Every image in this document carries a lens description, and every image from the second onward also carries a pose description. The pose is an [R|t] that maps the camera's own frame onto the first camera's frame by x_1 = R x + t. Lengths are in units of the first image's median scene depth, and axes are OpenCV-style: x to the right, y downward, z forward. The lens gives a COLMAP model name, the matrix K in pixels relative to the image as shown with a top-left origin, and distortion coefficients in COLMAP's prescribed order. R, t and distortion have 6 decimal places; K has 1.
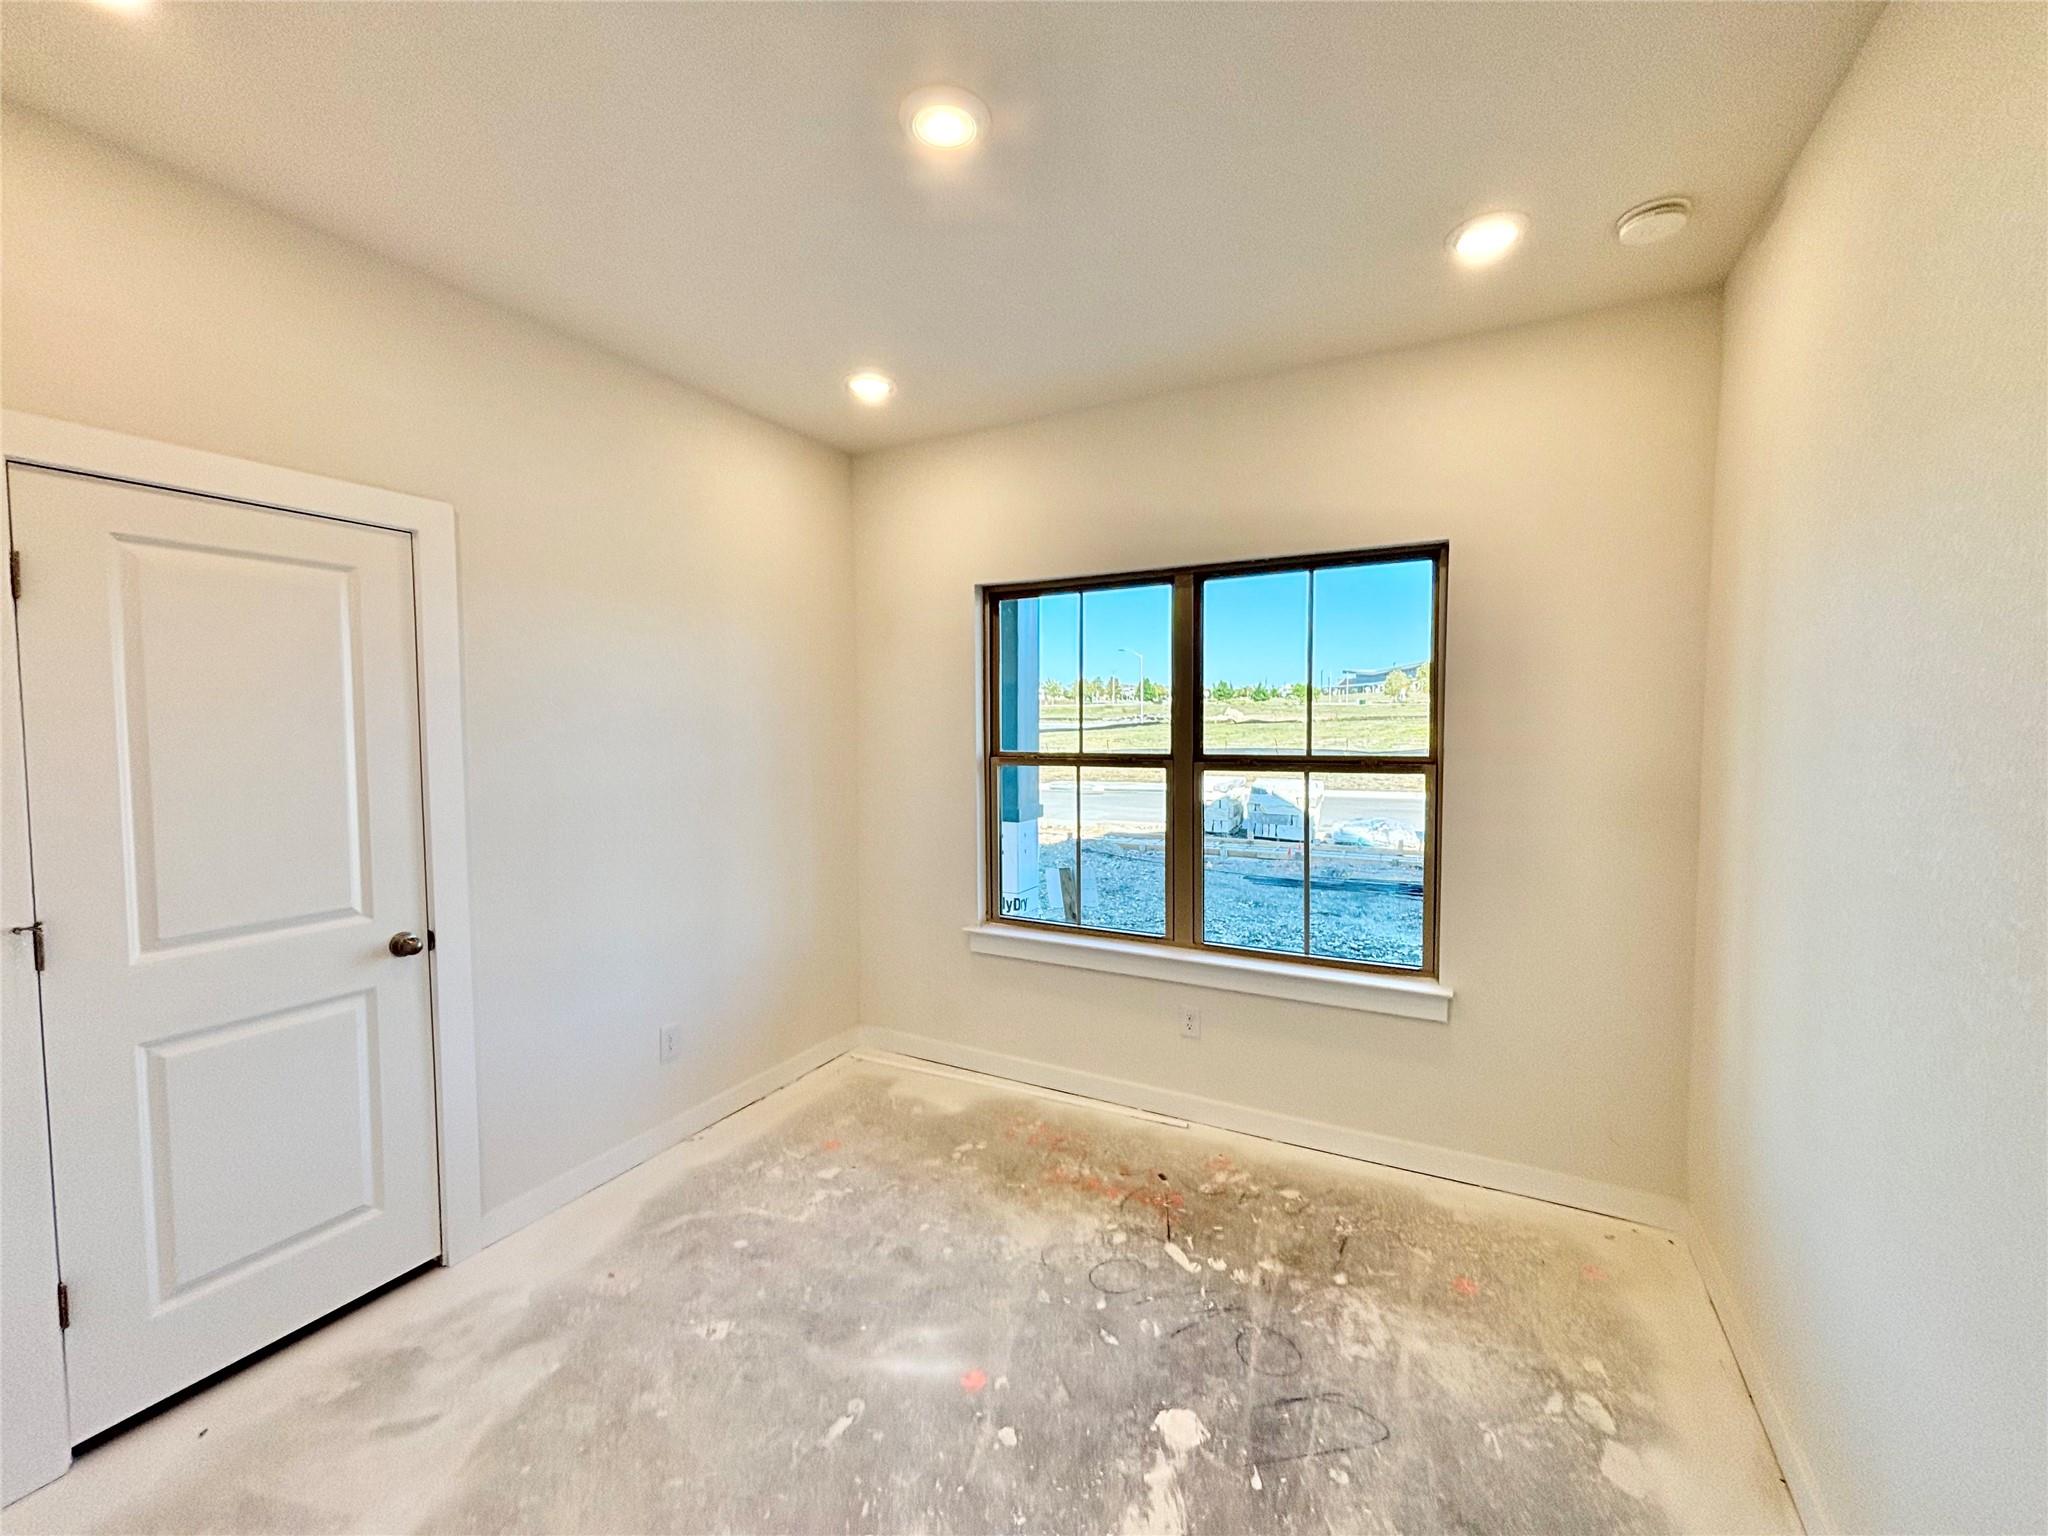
lens RADIAL K [[826.2, 0, 1029.9], [0, 826.2, 764.3], [0, 0, 1]] dist [-0.004638, -0.000185]
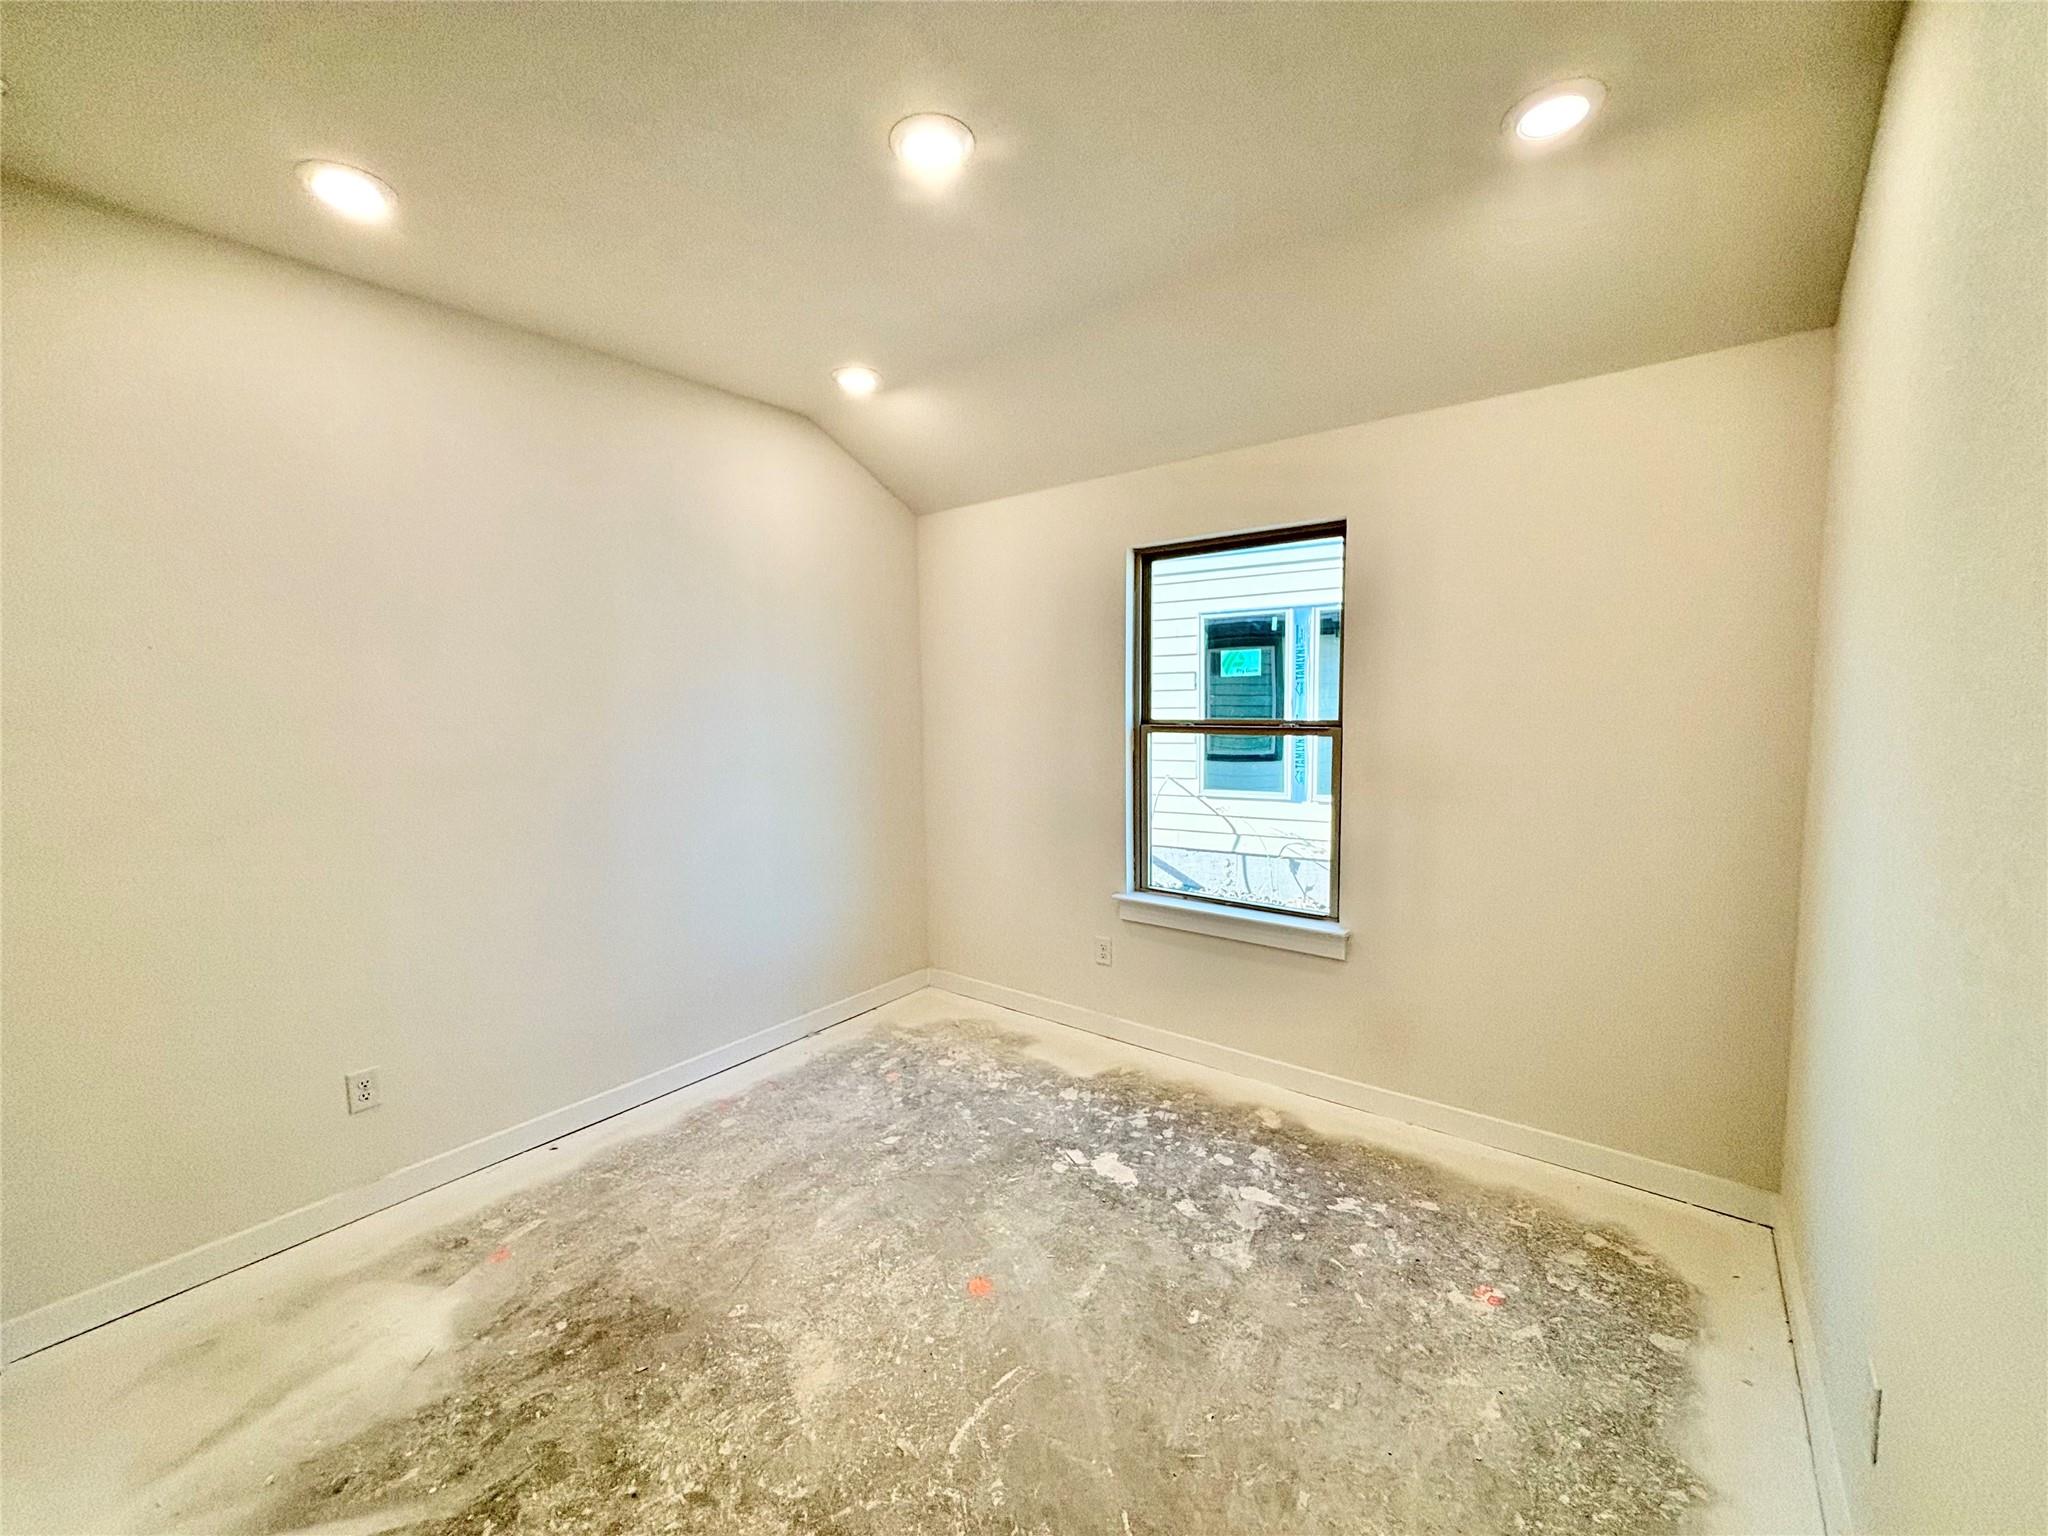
lens RADIAL K [[826.2, 0, 1018.2], [0, 826.2, 762.5], [0, 0, 1]] dist [-0.004638, -0.000185]
pose [[0.981563, -0.003423, -0.191107, 0.201678], [0.010211, 0.999351, 0.034546, 0.005556], [0.190865, -0.035860, 0.980961, -0.106255]]
